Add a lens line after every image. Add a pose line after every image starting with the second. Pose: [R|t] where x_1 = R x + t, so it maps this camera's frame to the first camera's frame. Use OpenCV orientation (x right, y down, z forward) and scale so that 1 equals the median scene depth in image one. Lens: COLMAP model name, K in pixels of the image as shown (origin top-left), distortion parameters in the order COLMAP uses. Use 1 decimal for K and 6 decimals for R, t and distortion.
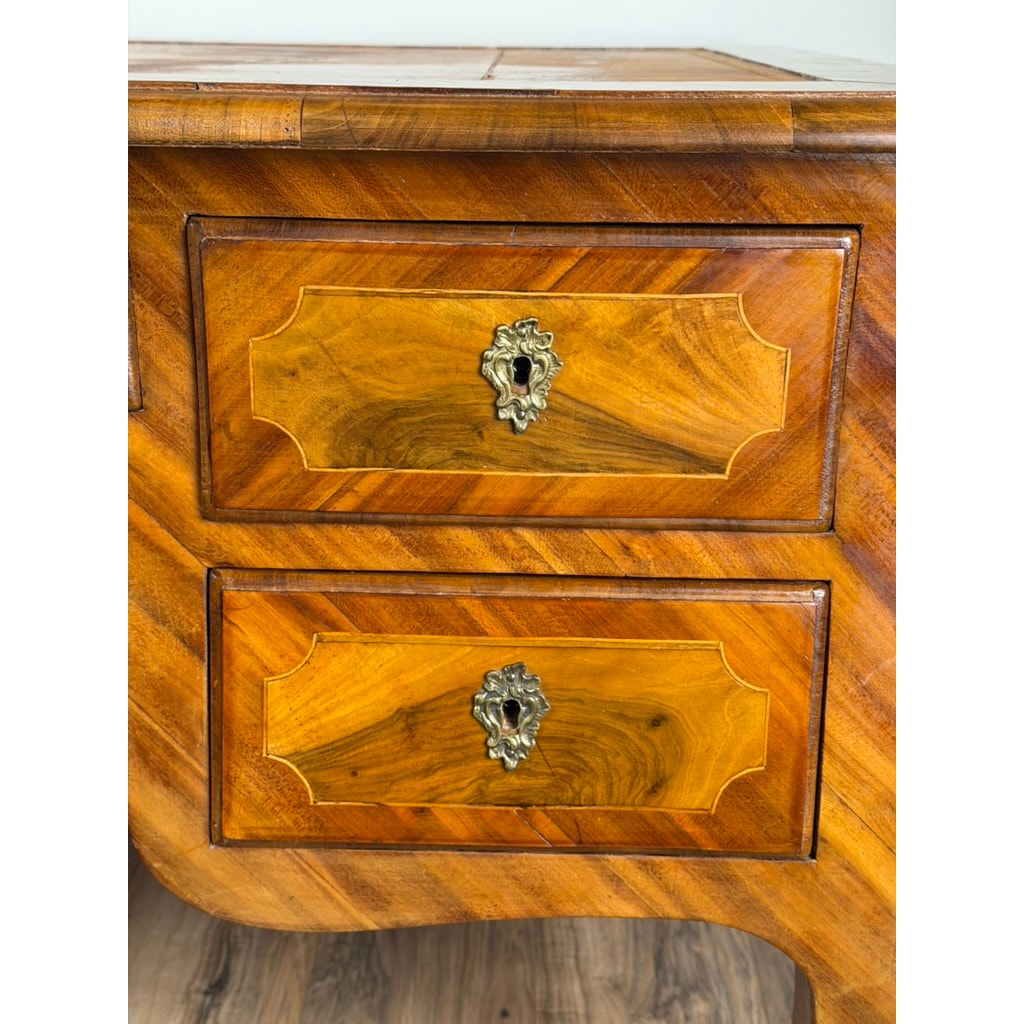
lens RADIAL K [[1425.1, 0, 507.1], [0, 1425.1, 514.3], [0, 0, 1]] dist [0.147678, -0.165168]
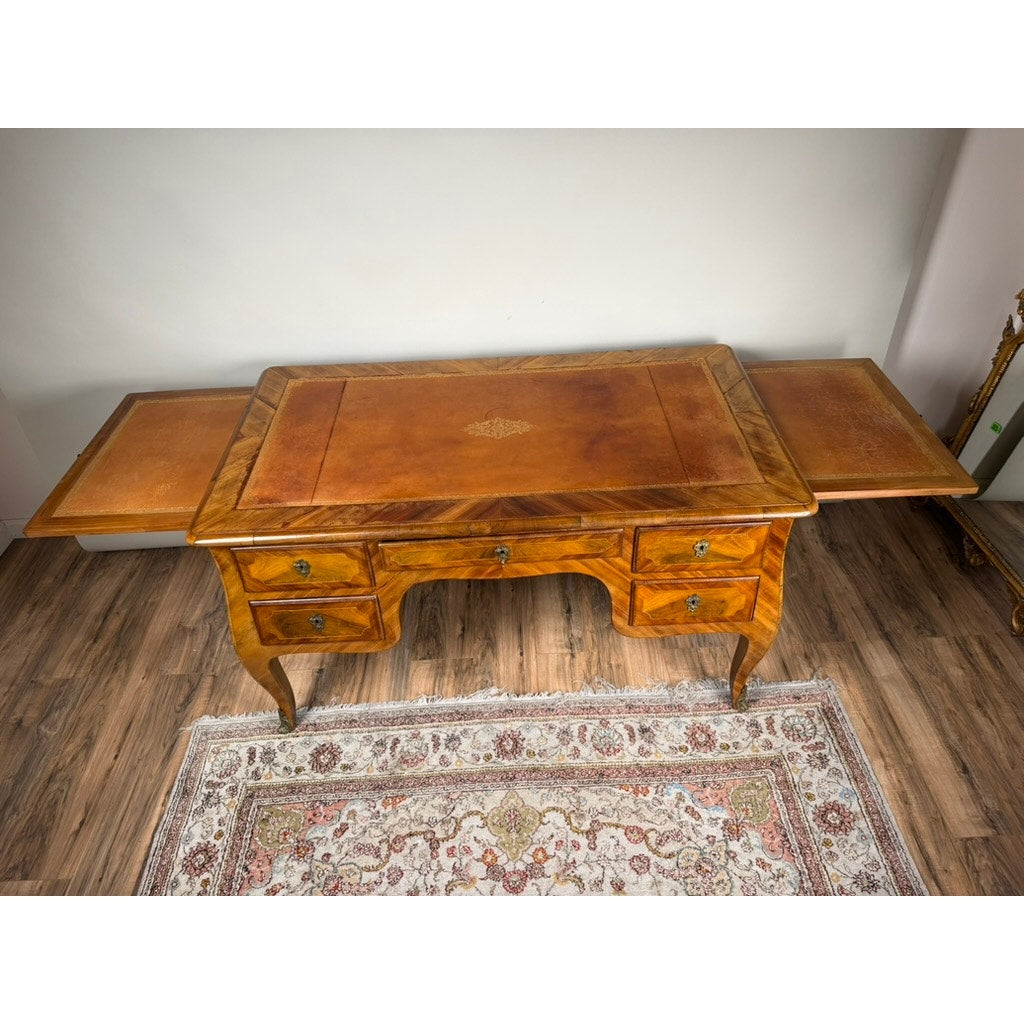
lens RADIAL K [[709.2, 0, 512.3], [0, 709.2, 509.0], [0, 0, 1]] dist [0.088330, -0.151785]
pose [[0.997335, -0.072827, 0.004259, -0.607719], [0.066608, 0.932868, 0.354006, -1.077551], [-0.029755, -0.352779, 0.935233, -1.174737]]
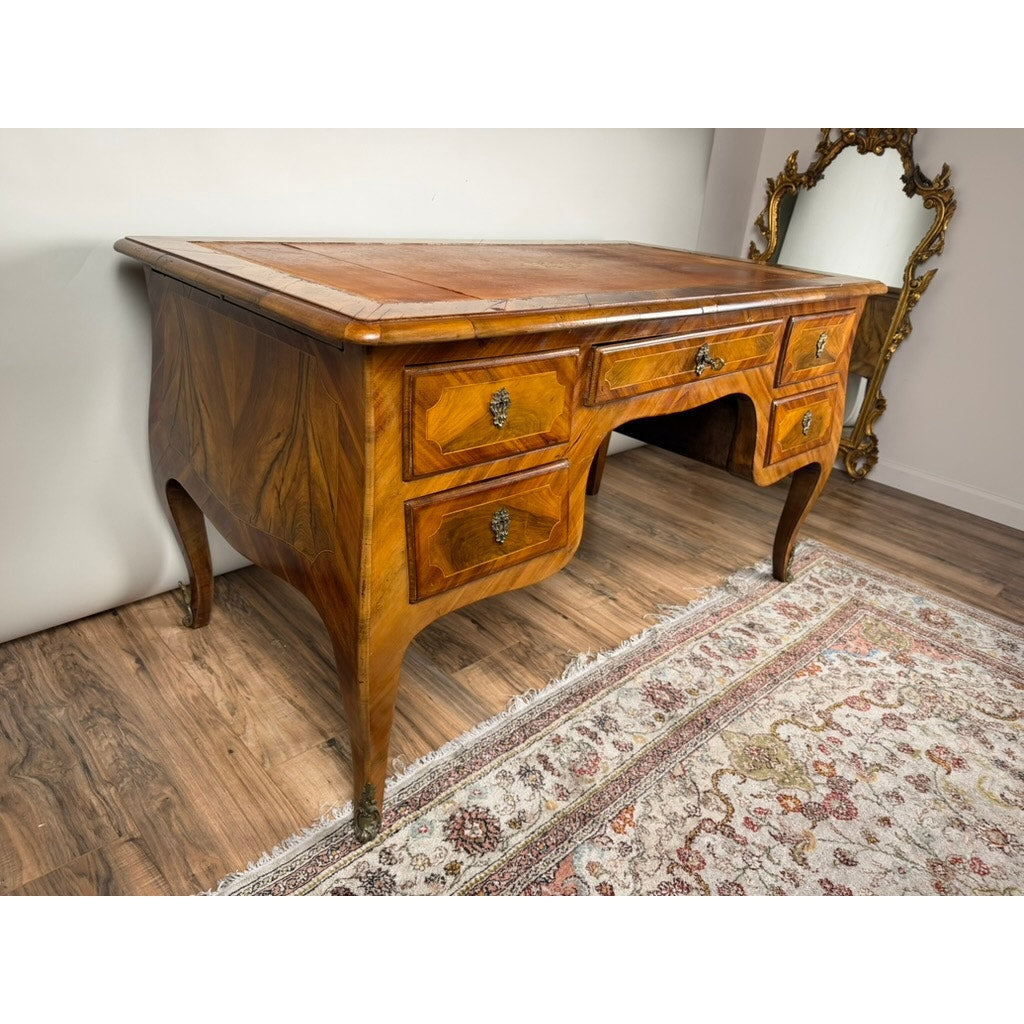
lens RADIAL K [[724.5, 0, 512.0], [0, 724.5, 508.7], [0, 0, 1]] dist [0.042717, -0.068677]
pose [[0.714758, -0.251683, 0.652516, -2.216609], [0.157160, 0.966942, 0.200809, -0.202926], [-0.681485, -0.040980, 0.730684, -0.053976]]
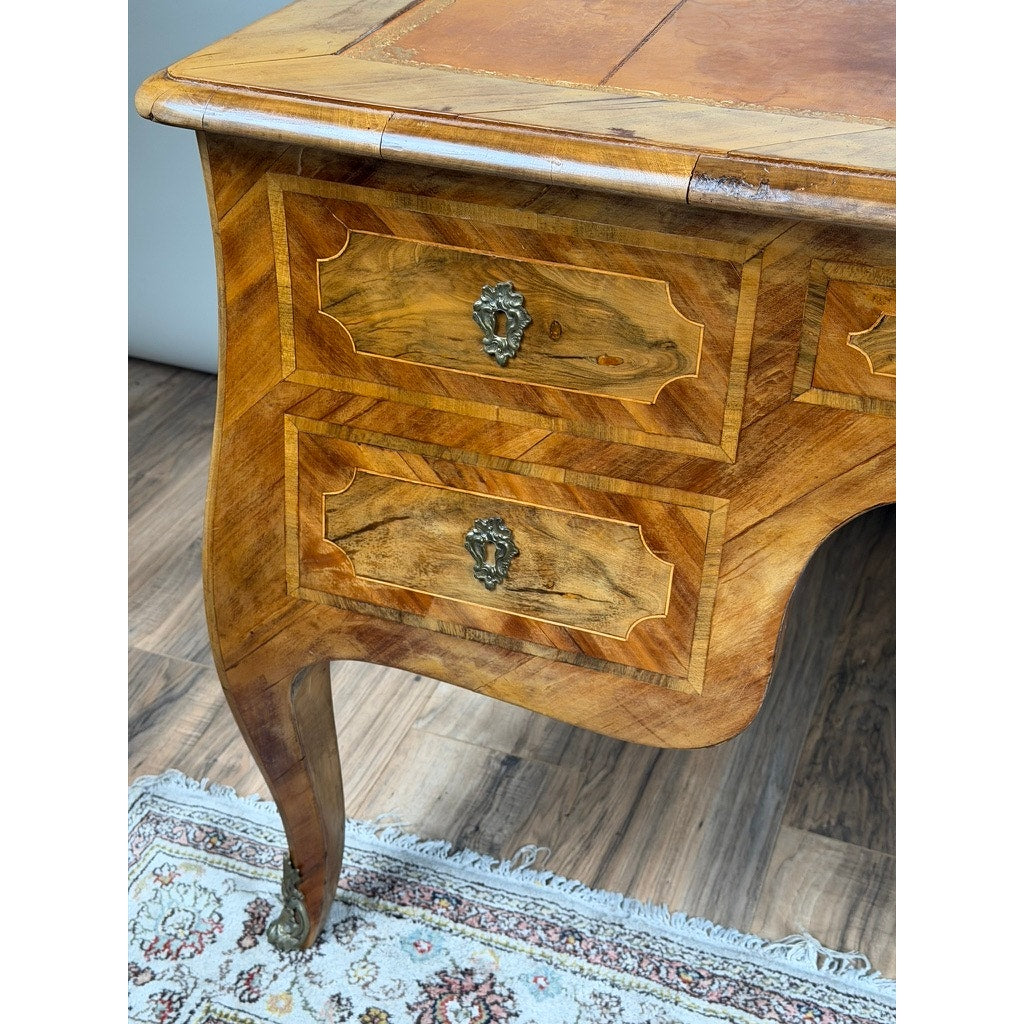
lens RADIAL K [[1425.1, 0, 507.1], [0, 1425.1, 514.3], [0, 0, 1]] dist [0.147678, -0.165168]
pose [[0.941172, 0.189926, -0.279507, -0.978858], [-0.115522, 0.958115, 0.262051, -0.245703], [0.317570, -0.214346, 0.923691, -0.315046]]
